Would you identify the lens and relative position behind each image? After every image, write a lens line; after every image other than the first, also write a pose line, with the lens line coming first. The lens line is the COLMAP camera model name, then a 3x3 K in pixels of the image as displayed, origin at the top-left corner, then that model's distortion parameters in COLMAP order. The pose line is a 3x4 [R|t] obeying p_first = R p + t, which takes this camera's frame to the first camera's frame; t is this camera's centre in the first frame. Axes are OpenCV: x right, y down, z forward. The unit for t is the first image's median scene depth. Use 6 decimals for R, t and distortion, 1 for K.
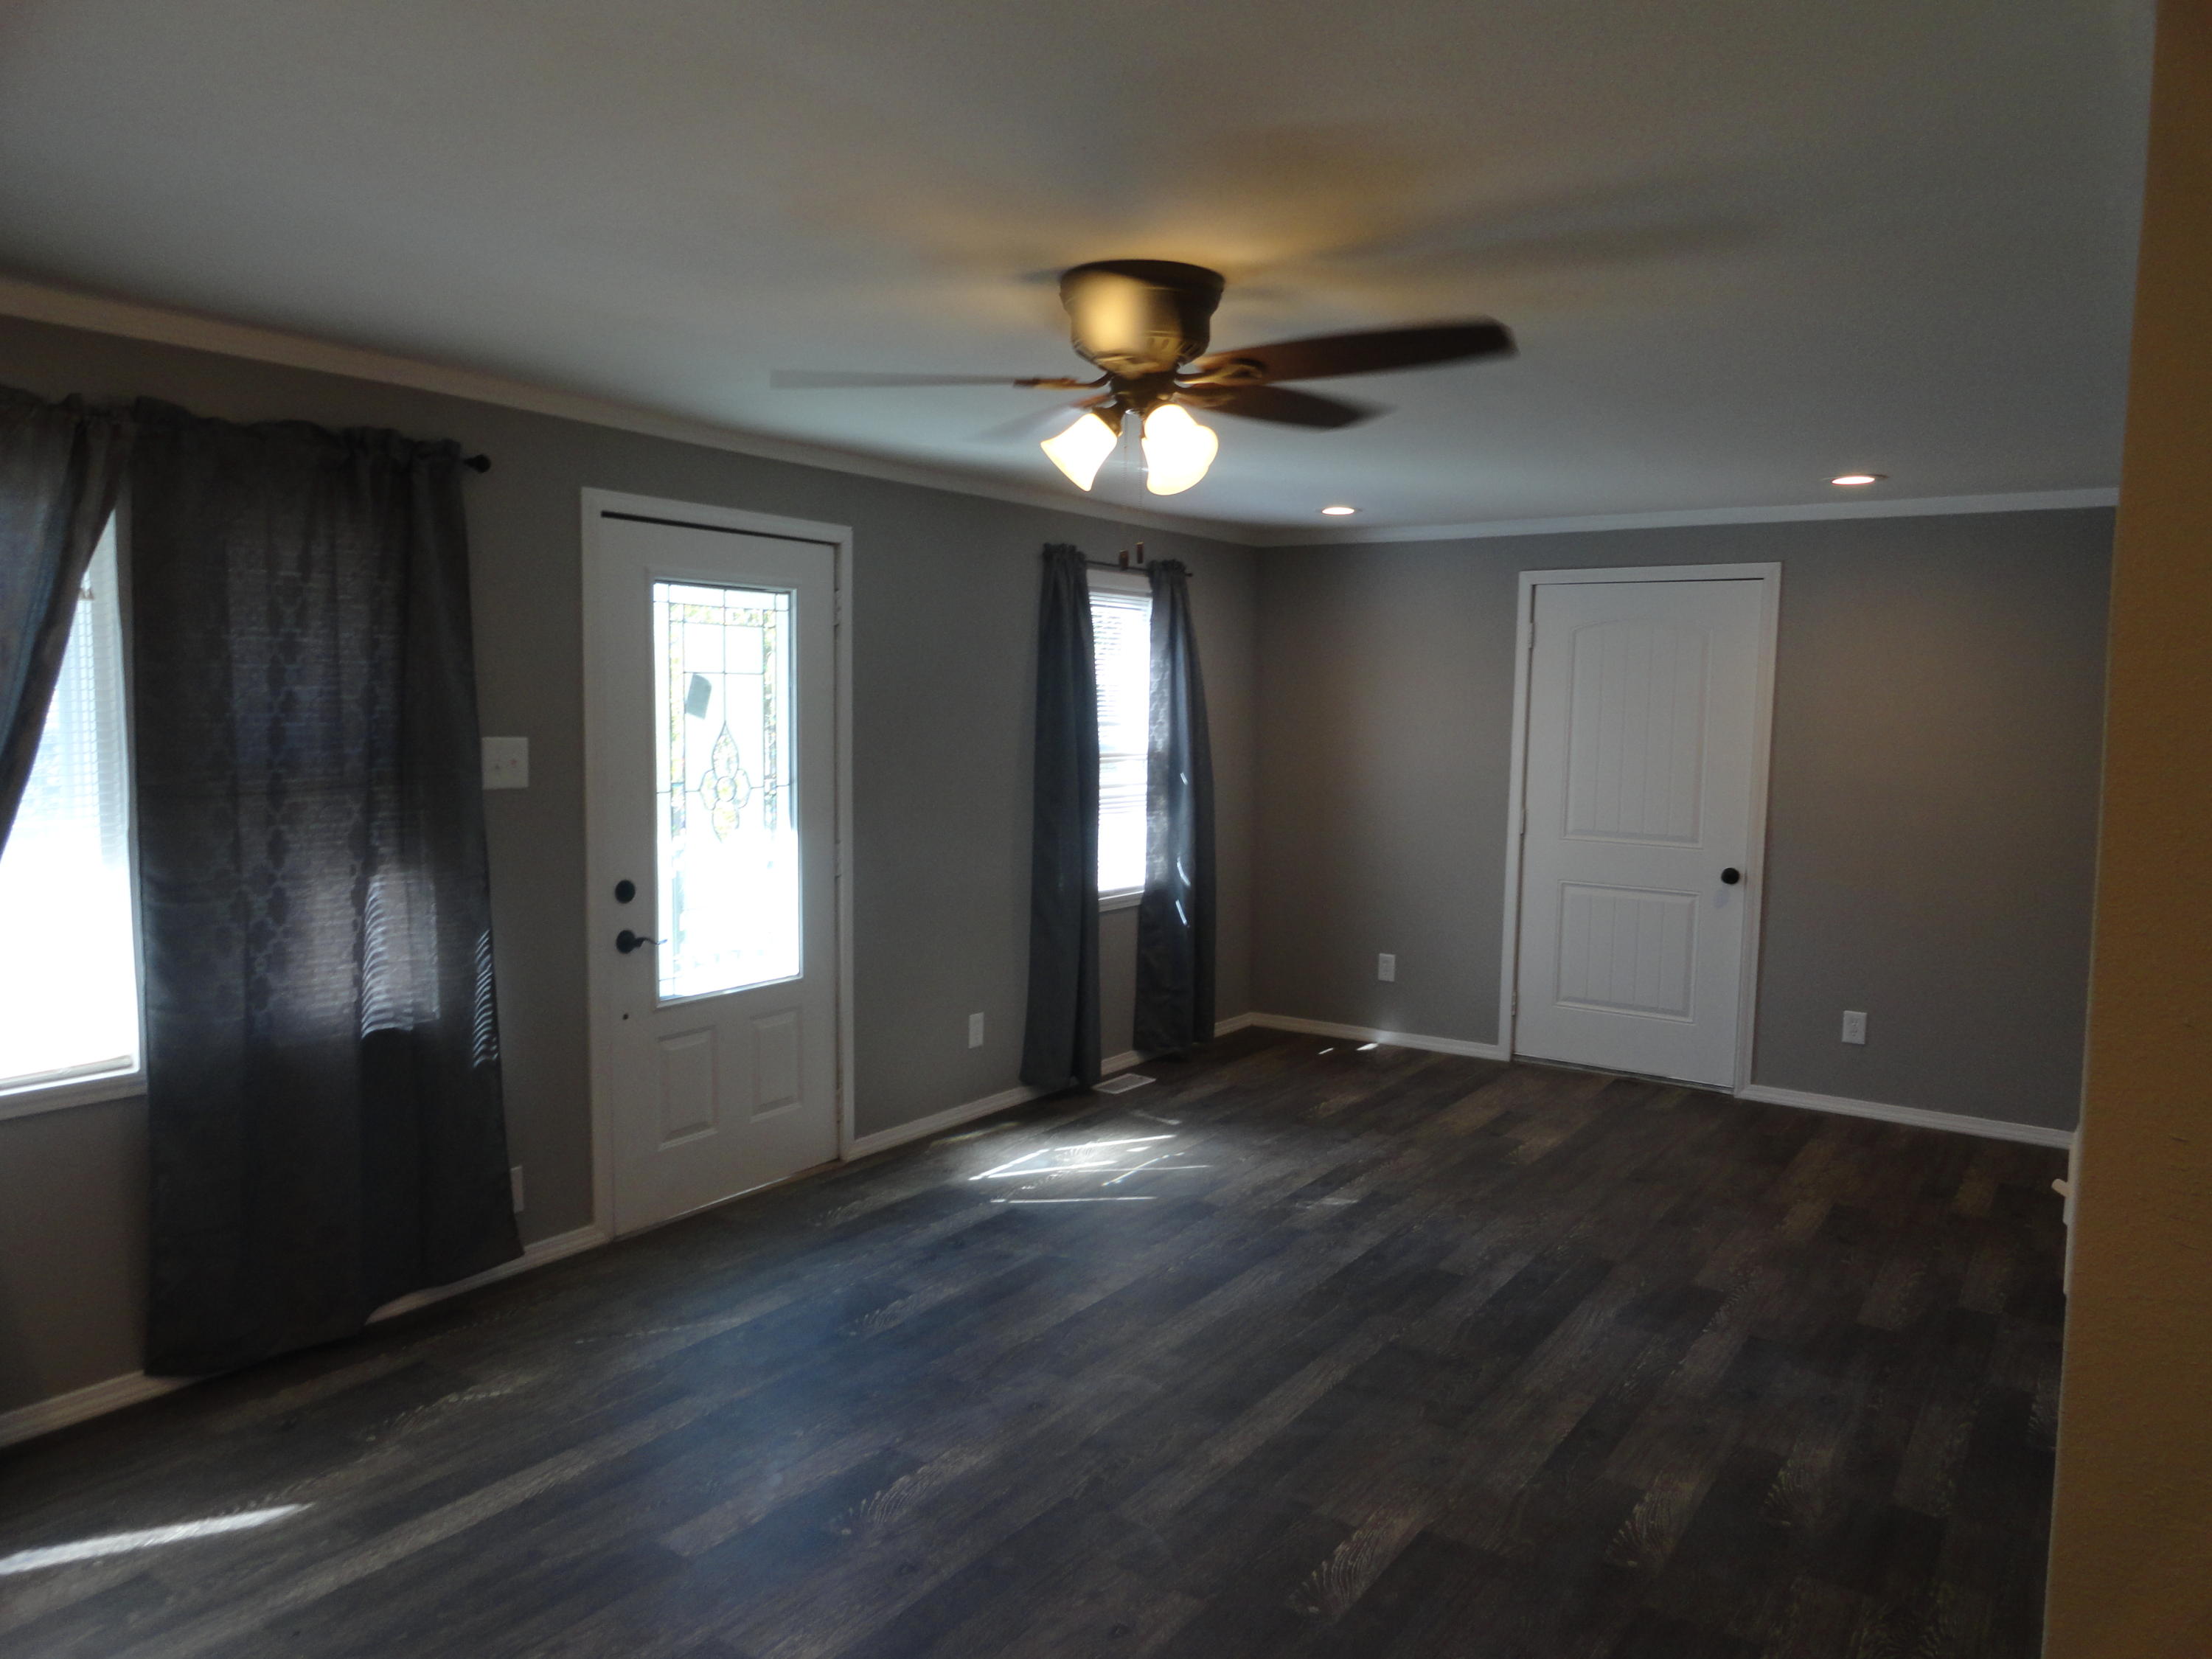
lens RADIAL K [[1519.5, 0, 1110.9], [0, 1519.5, 828.9], [0, 0, 1]] dist [-0.002912, 0.007036]
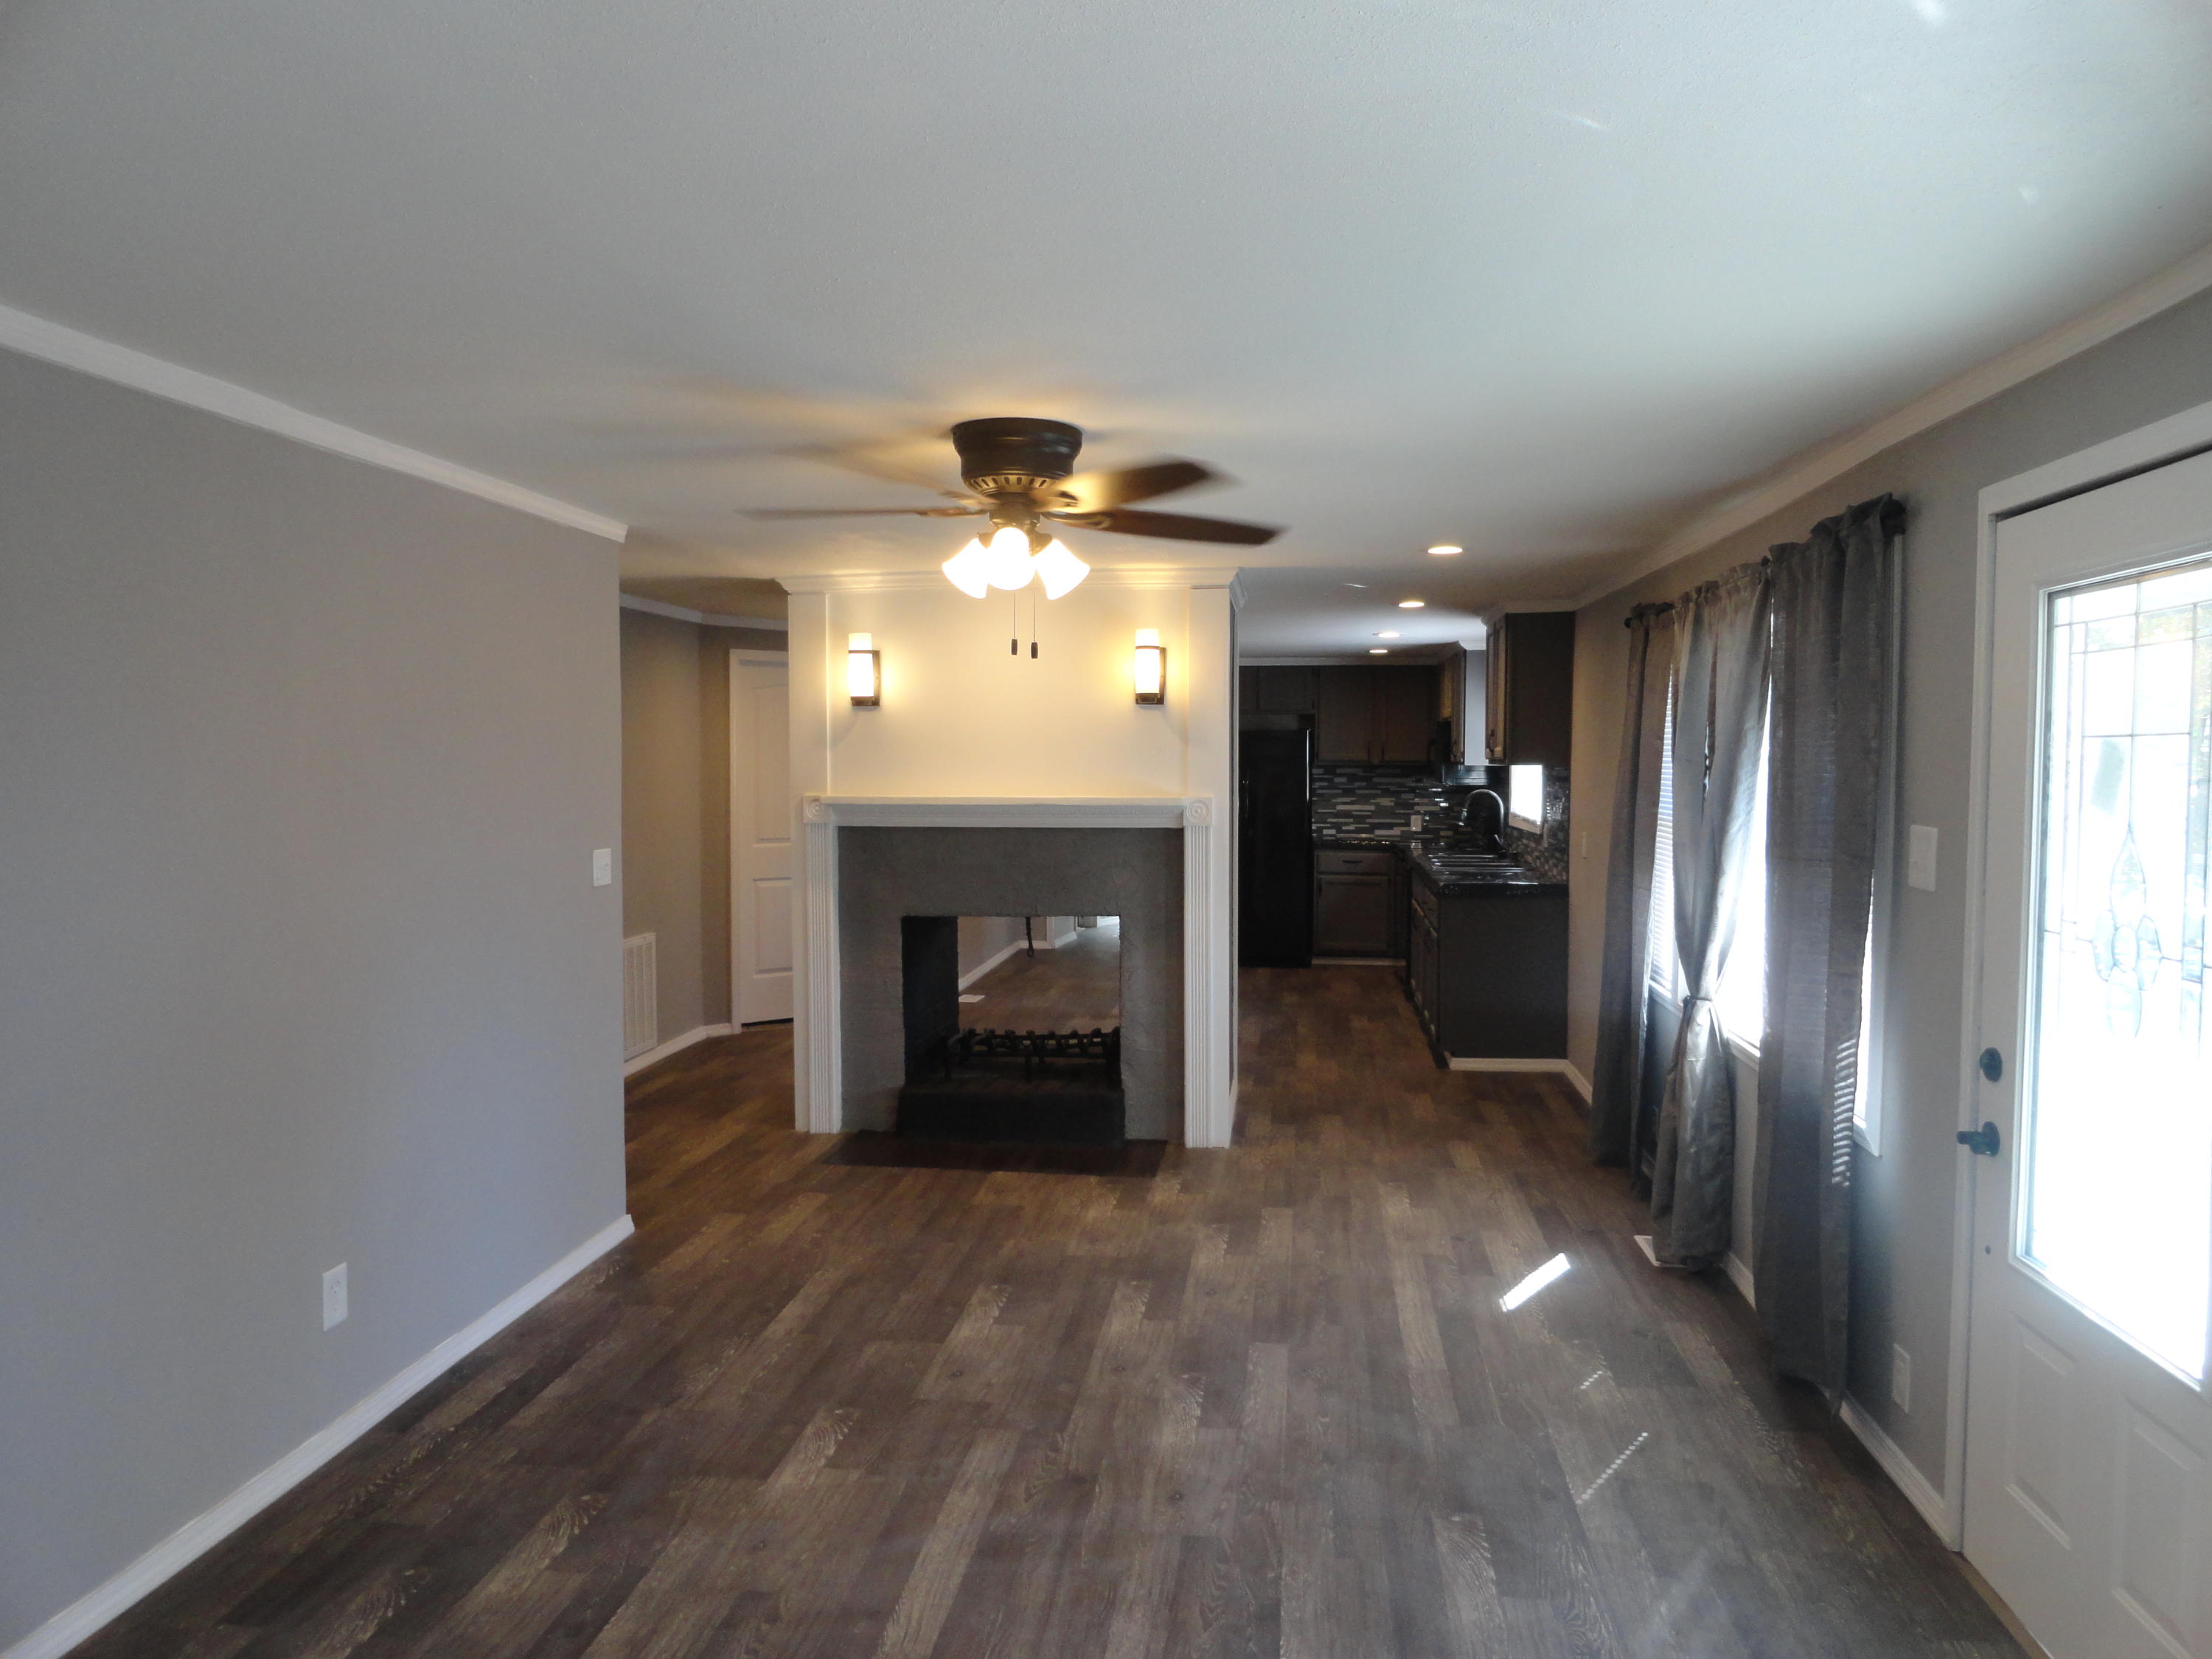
lens RADIAL K [[1519.5, 0, 1109.7], [0, 1519.5, 836.4], [0, 0, 1]] dist [-0.002912, 0.007036]
pose [[-0.888512, 0.005851, -0.458817, 0.482795], [-0.056080, 0.991038, 0.121239, -0.170226], [0.455414, 0.133453, -0.880220, 1.995019]]
